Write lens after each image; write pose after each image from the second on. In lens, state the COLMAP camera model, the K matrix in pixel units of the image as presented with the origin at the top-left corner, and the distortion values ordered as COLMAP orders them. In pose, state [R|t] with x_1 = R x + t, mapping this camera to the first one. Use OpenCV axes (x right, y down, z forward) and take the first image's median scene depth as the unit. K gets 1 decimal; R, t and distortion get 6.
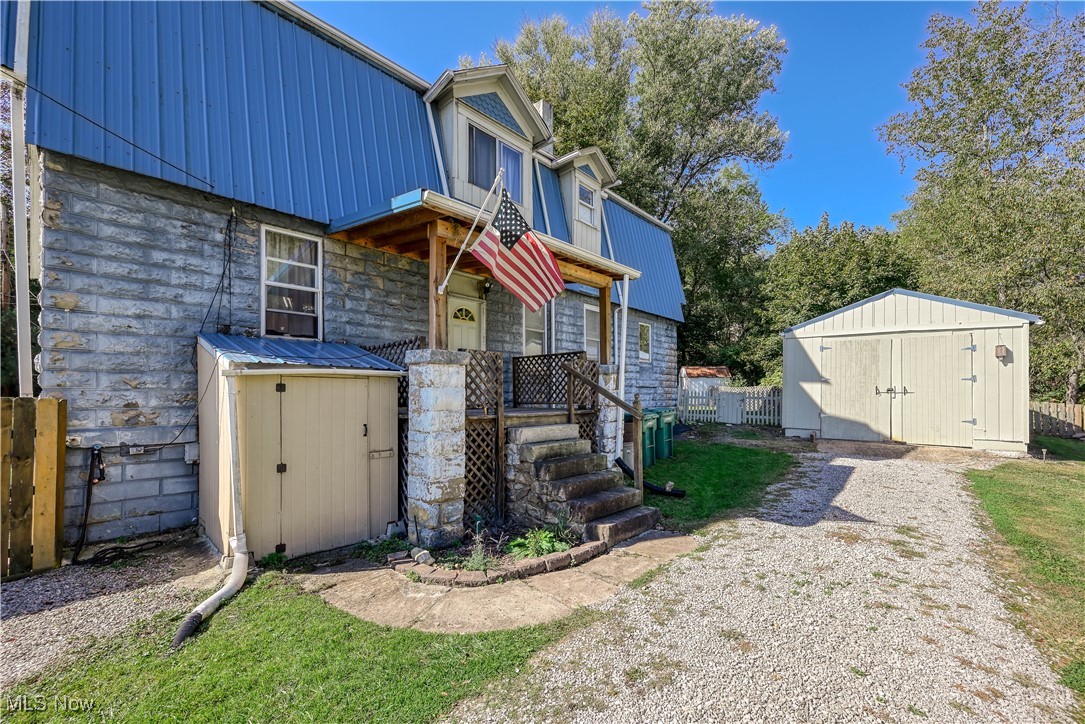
lens RADIAL K [[443.0, 0, 568.3], [0, 443.0, 383.8], [0, 0, 1]] dist [-0.001641, 0.000689]
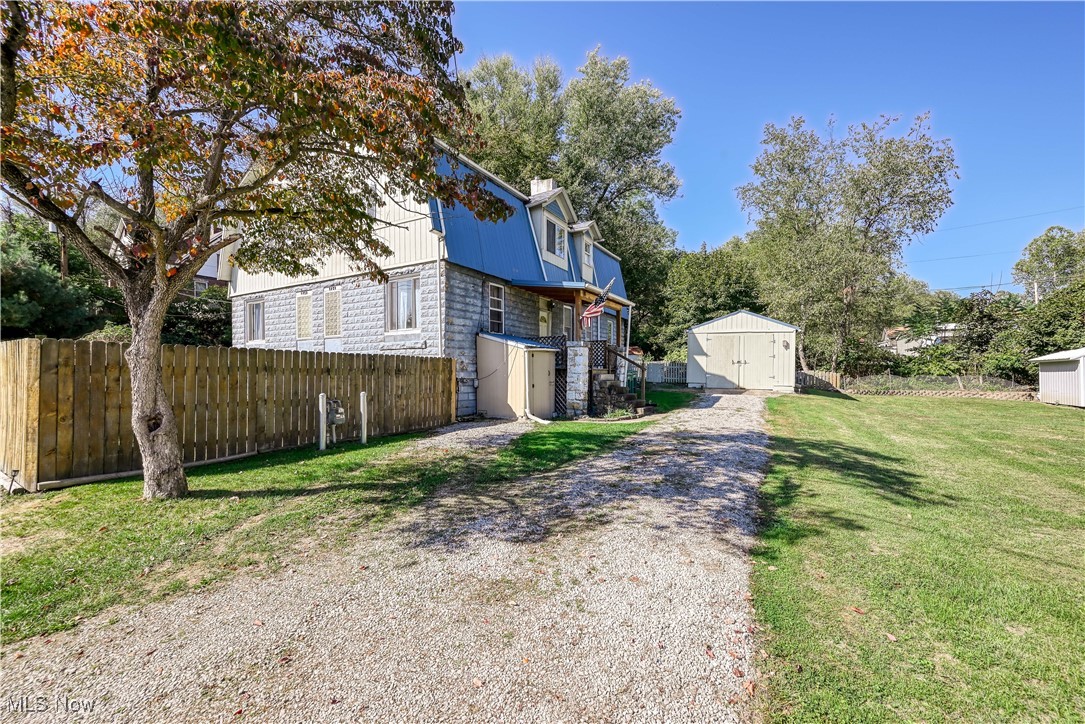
lens RADIAL K [[443.0, 0, 561.6], [0, 443.0, 372.4], [0, 0, 1]] dist [-0.001641, 0.000689]
pose [[0.972030, 0.003181, 0.234835, -0.521632], [-0.009765, 0.999591, 0.026879, 0.017234], [-0.234653, -0.028421, 0.971664, -0.760553]]
